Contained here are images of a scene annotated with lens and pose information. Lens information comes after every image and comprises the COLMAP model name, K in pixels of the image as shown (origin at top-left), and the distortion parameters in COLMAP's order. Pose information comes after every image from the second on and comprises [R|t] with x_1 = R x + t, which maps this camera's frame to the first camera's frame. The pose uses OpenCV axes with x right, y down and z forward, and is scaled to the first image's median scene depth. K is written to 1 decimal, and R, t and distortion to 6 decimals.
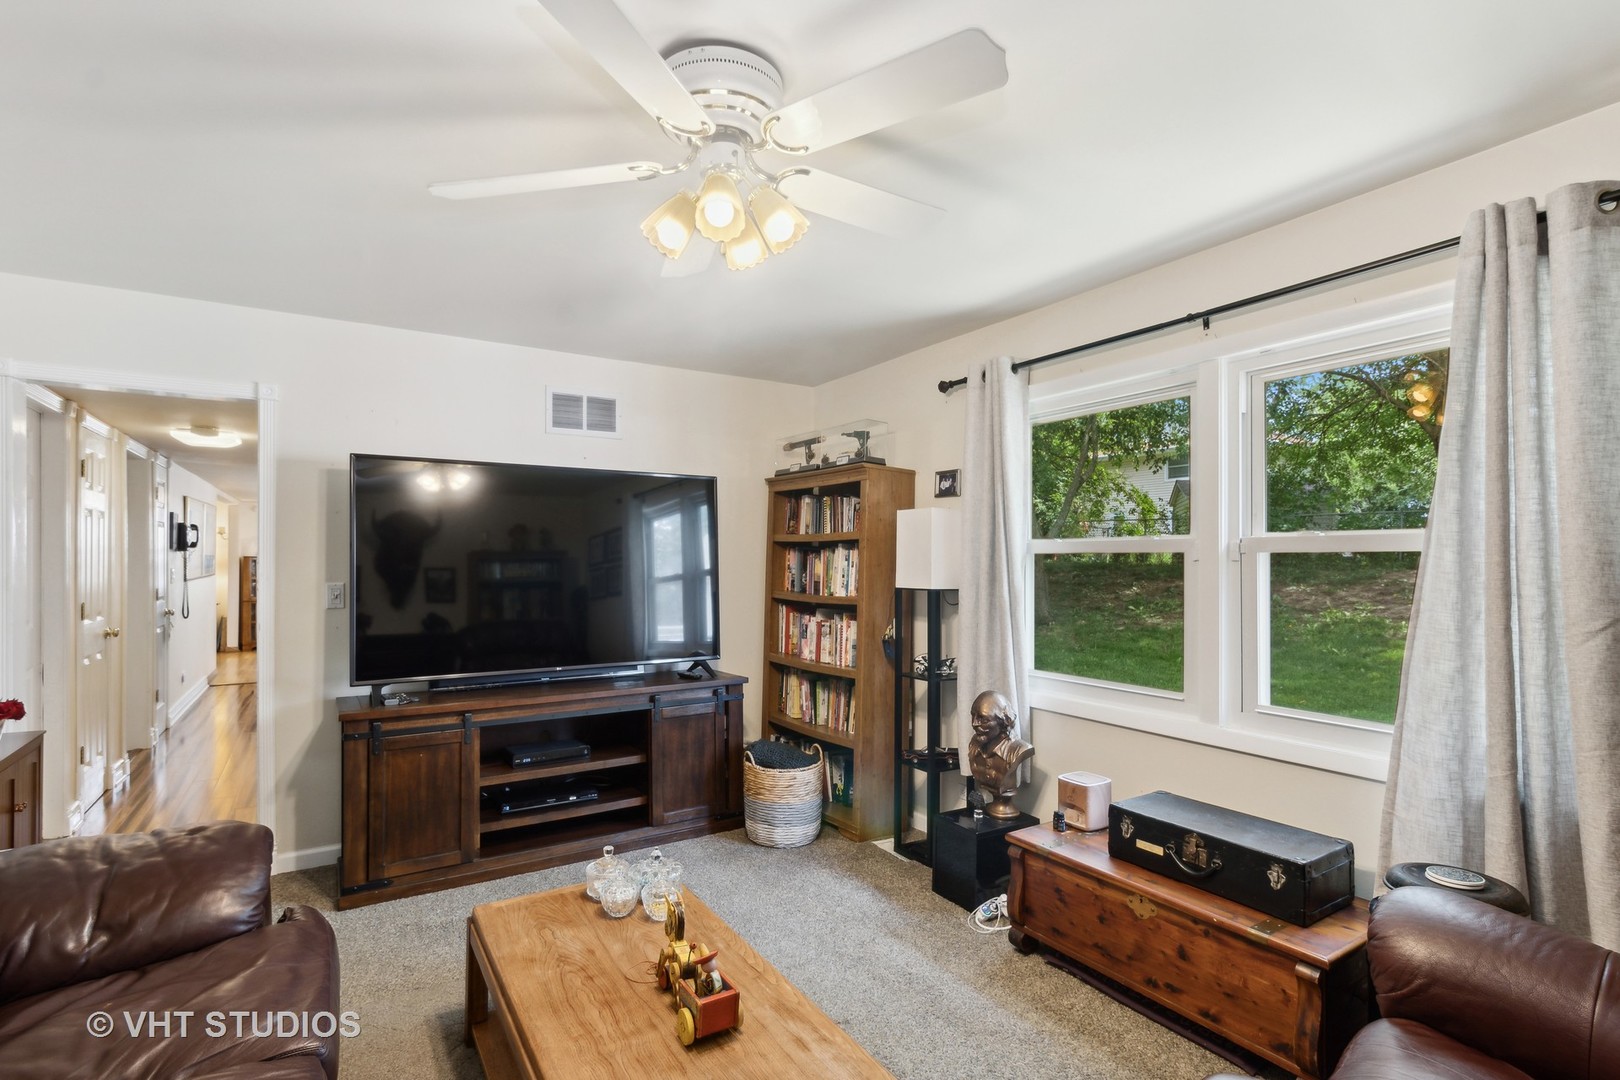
lens RADIAL K [[773.8, 0, 807.8], [0, 773.8, 557.2], [0, 0, 1]] dist [0.007921, 0.000890]
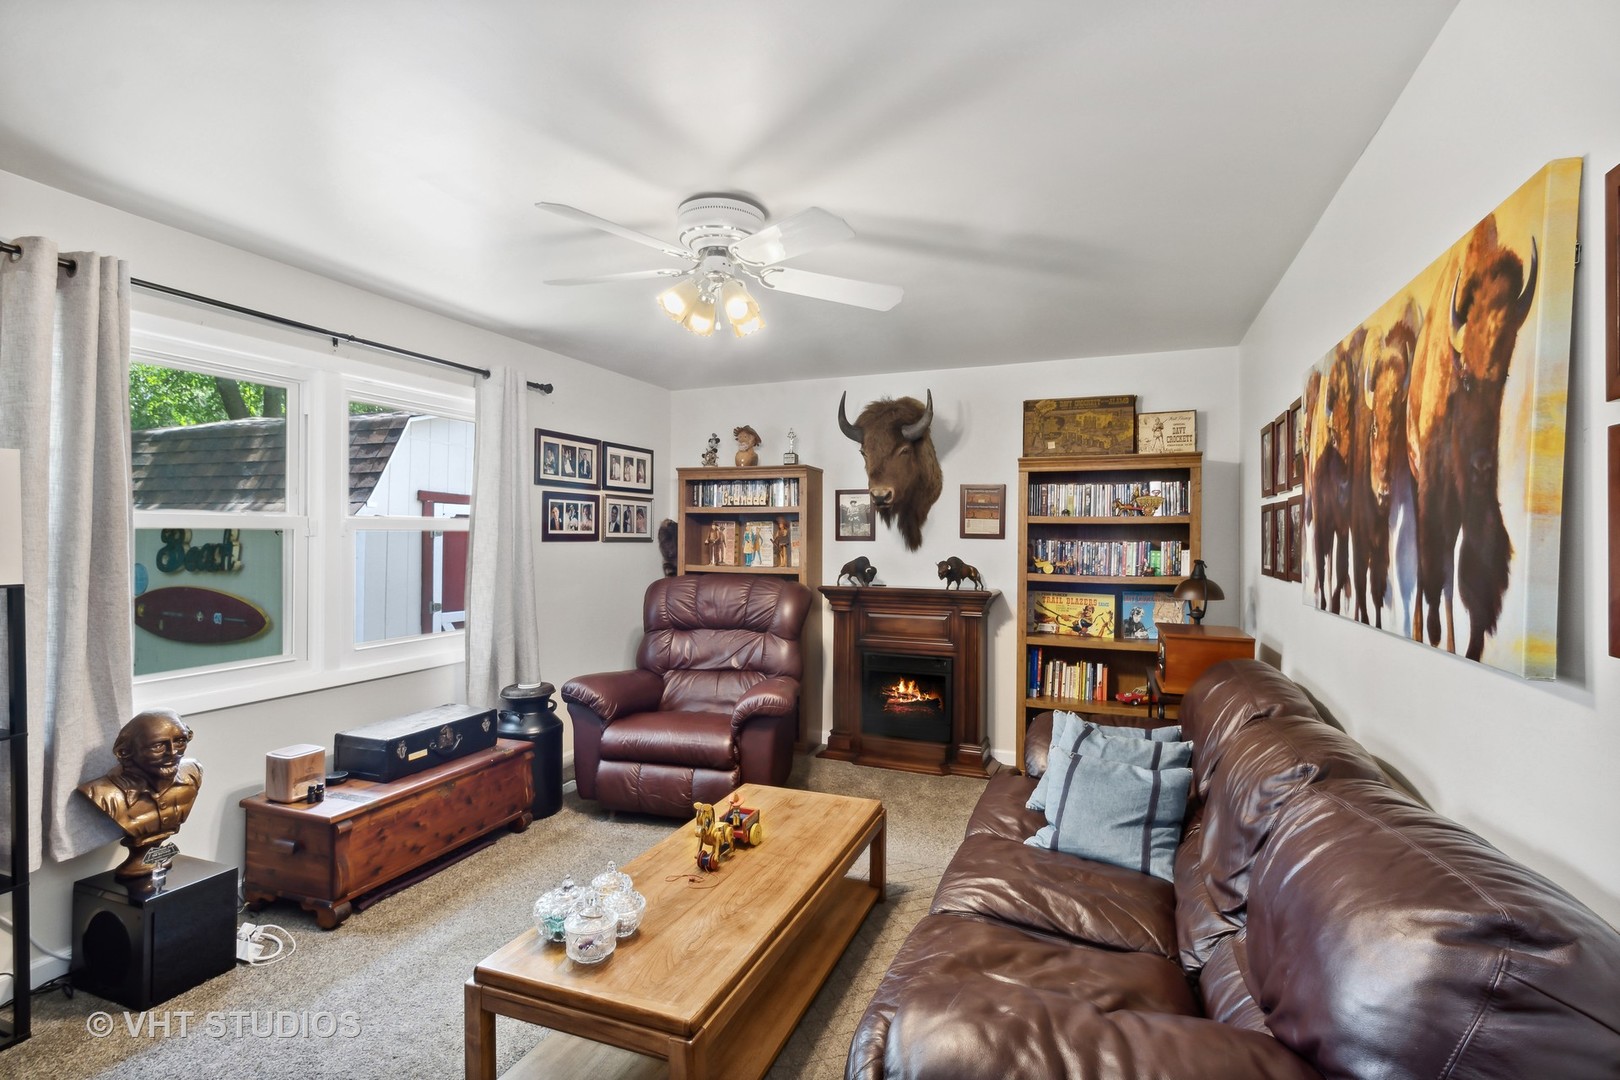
lens RADIAL K [[763.1, 0, 807.1], [0, 763.1, 534.6], [0, 0, 1]] dist [0.003693, 0.000062]
pose [[-0.608796, 0.001802, 0.793325, -0.964686], [-0.011877, 0.999865, -0.011386, 0.006824], [-0.793238, -0.016354, -0.608692, 1.236760]]
